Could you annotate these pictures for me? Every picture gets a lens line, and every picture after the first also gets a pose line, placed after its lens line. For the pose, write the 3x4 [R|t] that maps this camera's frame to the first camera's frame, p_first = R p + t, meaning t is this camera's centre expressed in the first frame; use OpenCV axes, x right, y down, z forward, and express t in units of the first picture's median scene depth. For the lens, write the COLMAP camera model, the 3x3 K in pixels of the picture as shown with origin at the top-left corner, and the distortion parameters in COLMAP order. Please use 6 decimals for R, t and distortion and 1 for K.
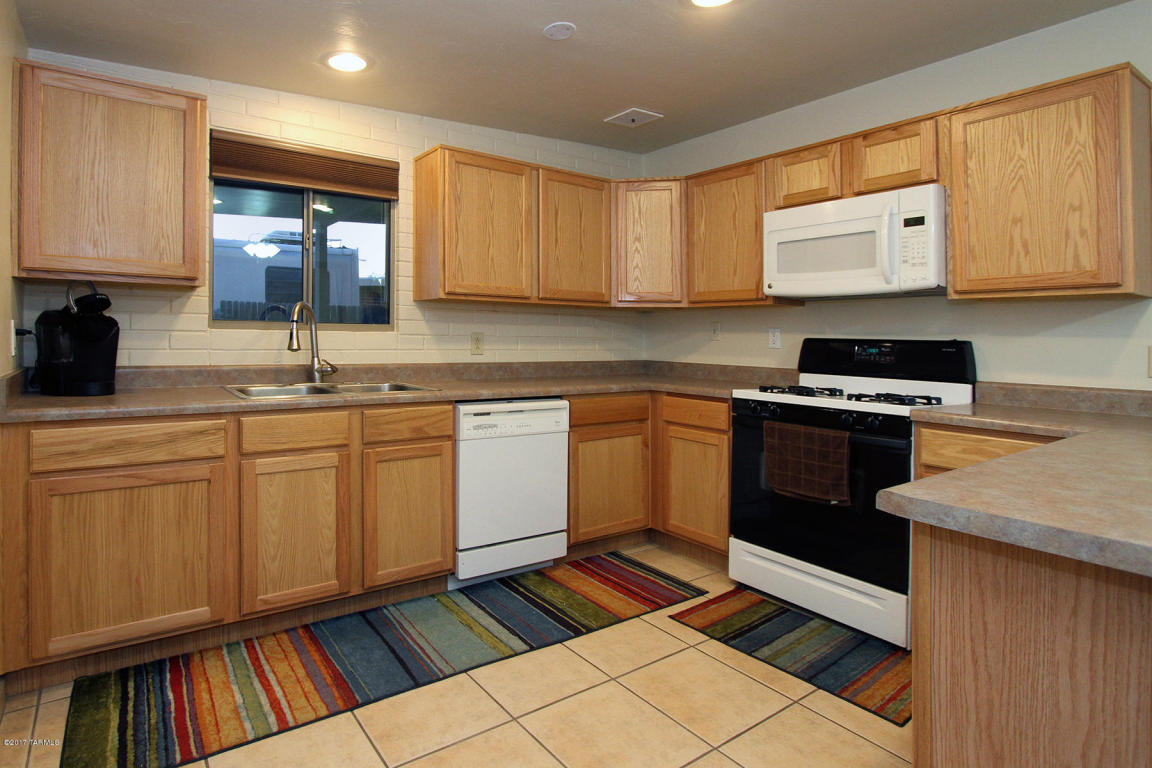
lens RADIAL K [[608.2, 0, 499.0], [0, 608.2, 334.2], [0, 0, 1]] dist [-0.003867, 0.000254]
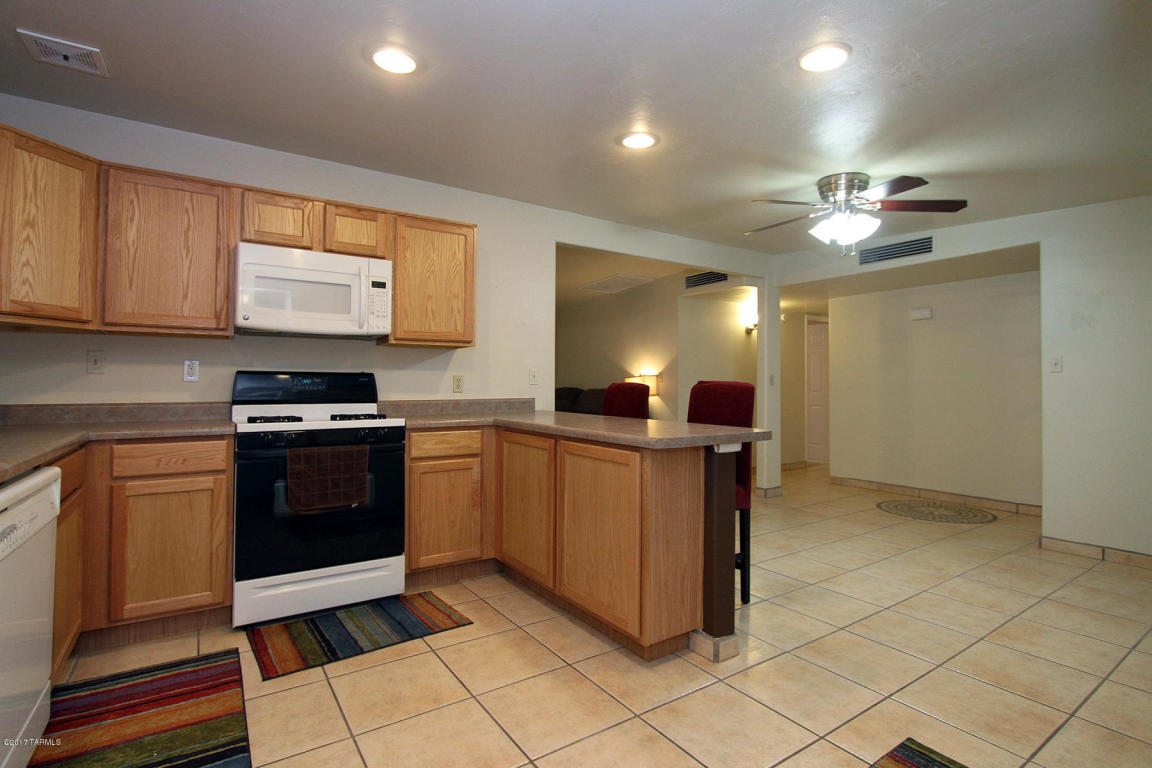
lens RADIAL K [[552.3, 0, 572.2], [0, 552.3, 371.9], [0, 0, 1]] dist [-0.015335, 0.000141]
pose [[-0.011102, 0.009054, 0.999897, -0.476105], [0.000834, 0.999959, -0.009046, 0.018461], [-0.999938, 0.000734, -0.011109, 0.498988]]
